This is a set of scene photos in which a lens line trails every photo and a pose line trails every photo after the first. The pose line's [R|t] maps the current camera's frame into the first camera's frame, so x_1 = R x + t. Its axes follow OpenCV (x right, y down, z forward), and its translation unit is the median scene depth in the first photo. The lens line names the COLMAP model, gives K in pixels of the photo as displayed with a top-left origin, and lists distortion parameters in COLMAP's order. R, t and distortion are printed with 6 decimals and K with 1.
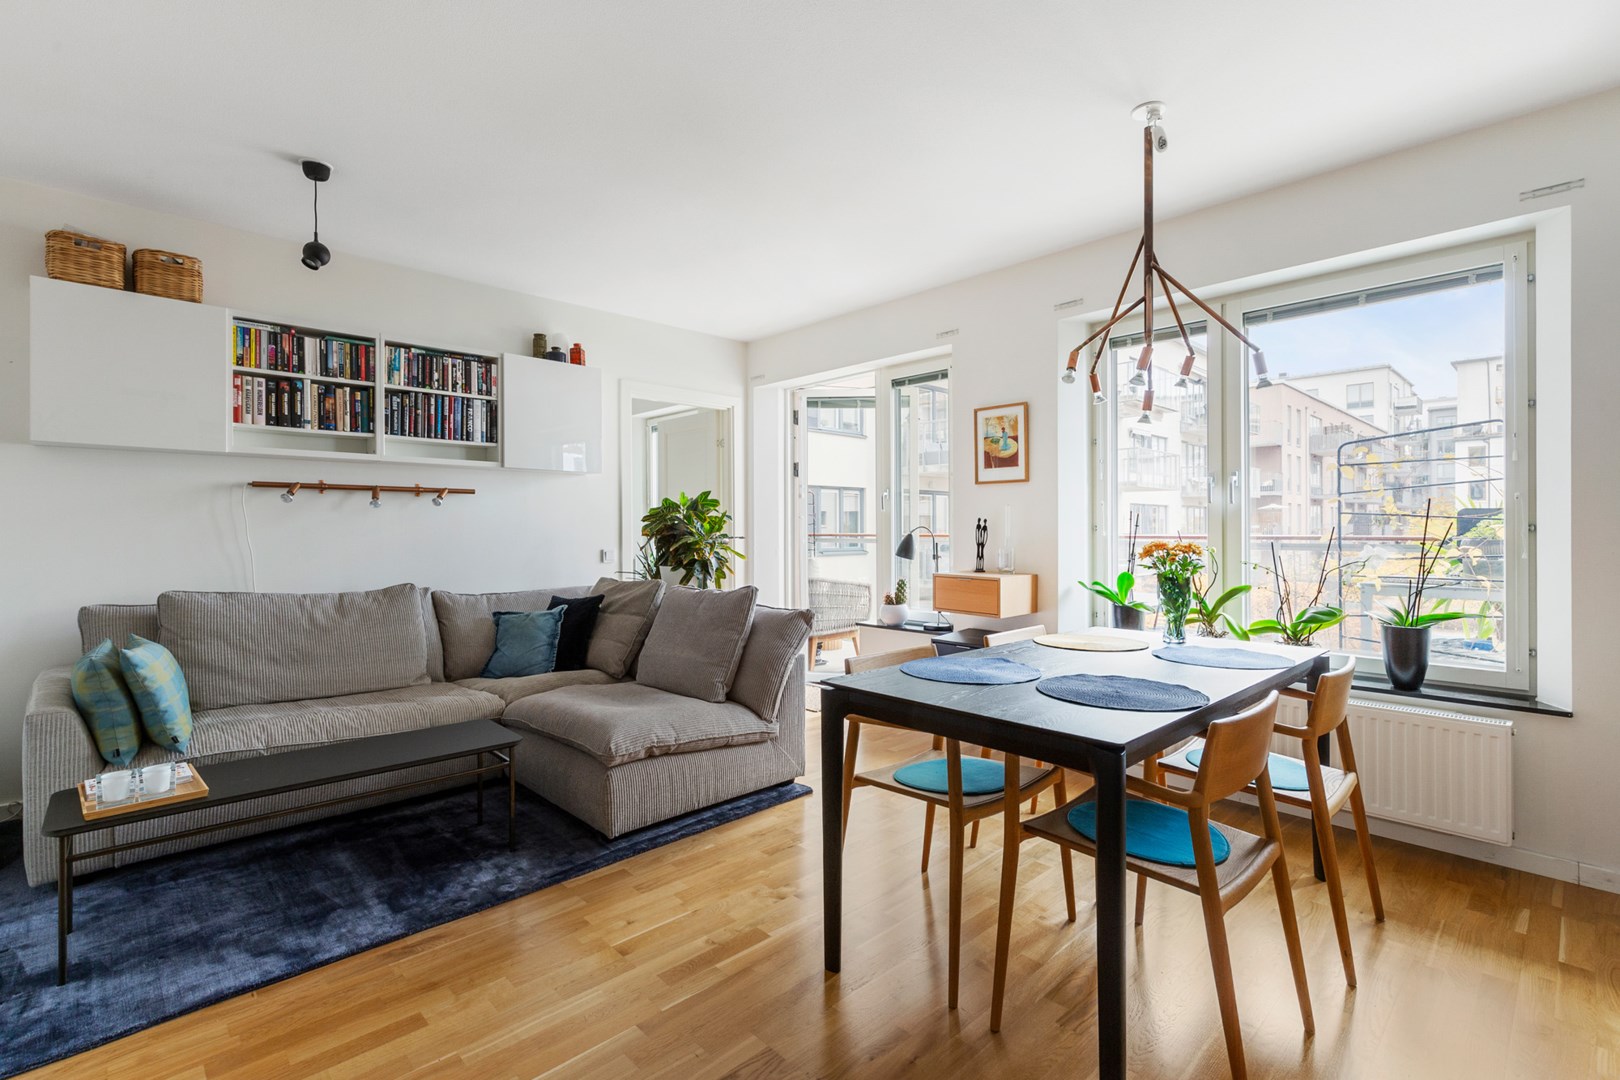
lens RADIAL K [[732.6, 0, 805.9], [0, 732.6, 530.2], [0, 0, 1]] dist [-0.001150, -0.000218]
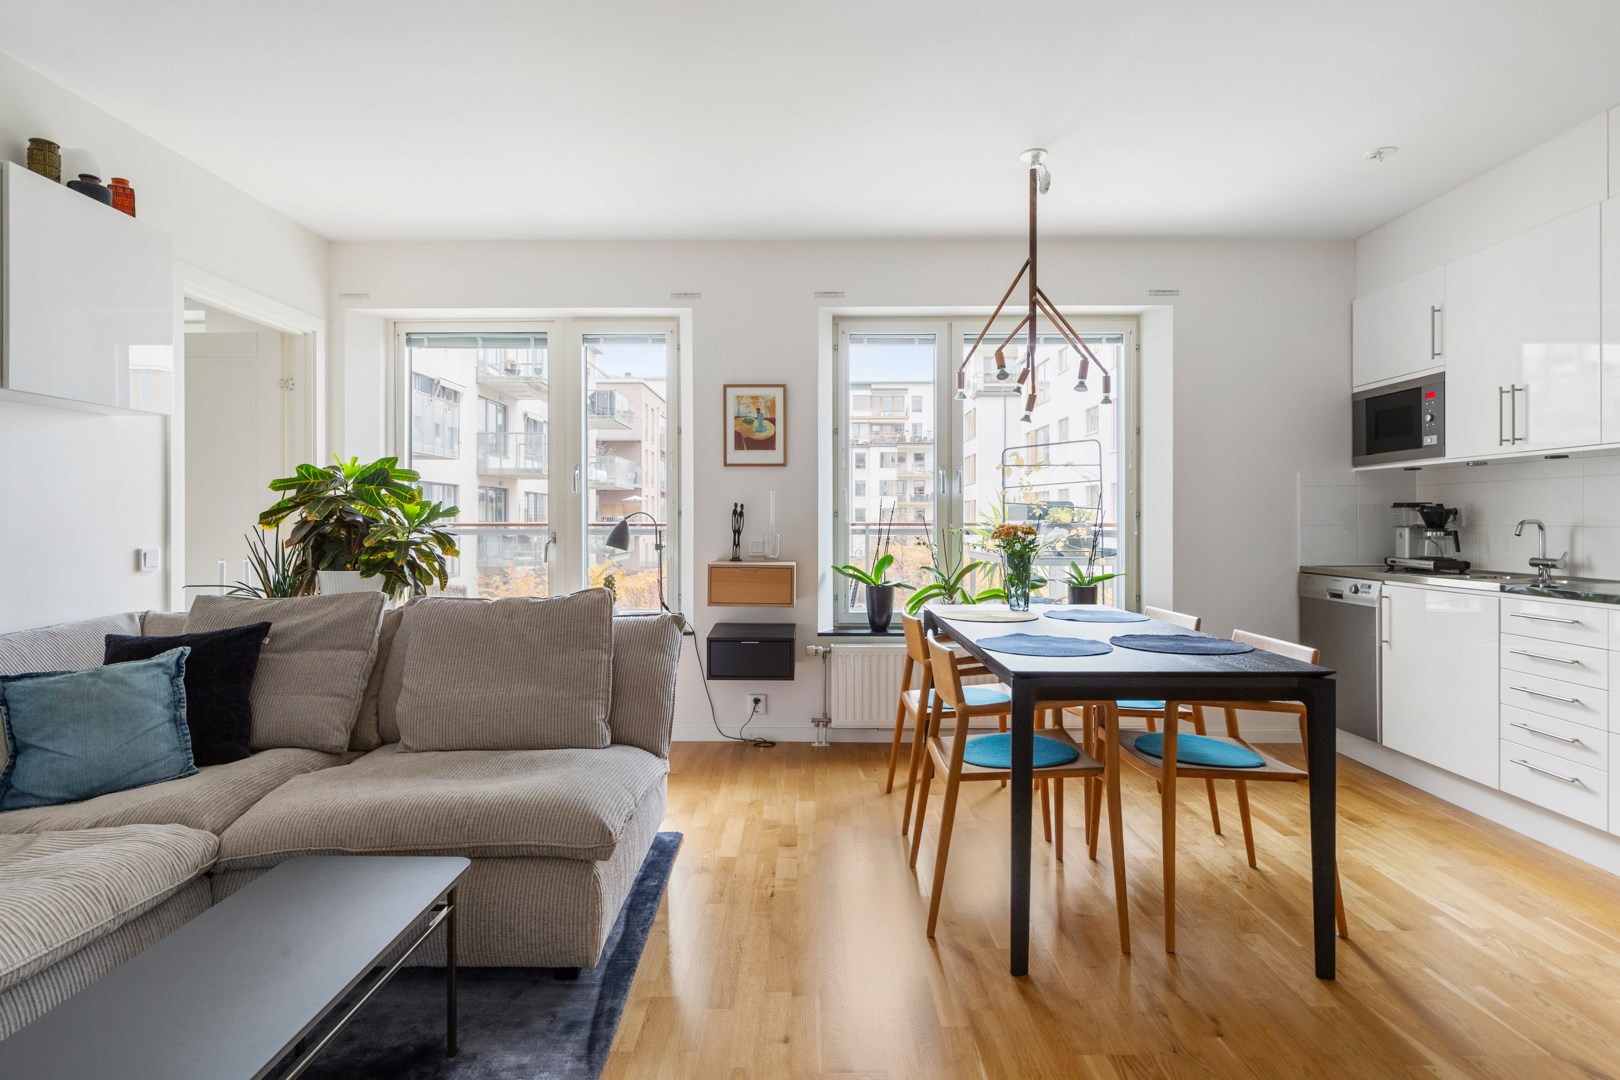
lens RADIAL K [[810.6, 0, 808.4], [0, 810.6, 515.5], [0, 0, 1]] dist [0.002364, 0.000220]
pose [[0.694373, 0.004056, 0.719604, -0.445158], [0.001036, 0.999977, -0.006635, 0.006348], [-0.719615, 0.005353, 0.694353, 0.225123]]
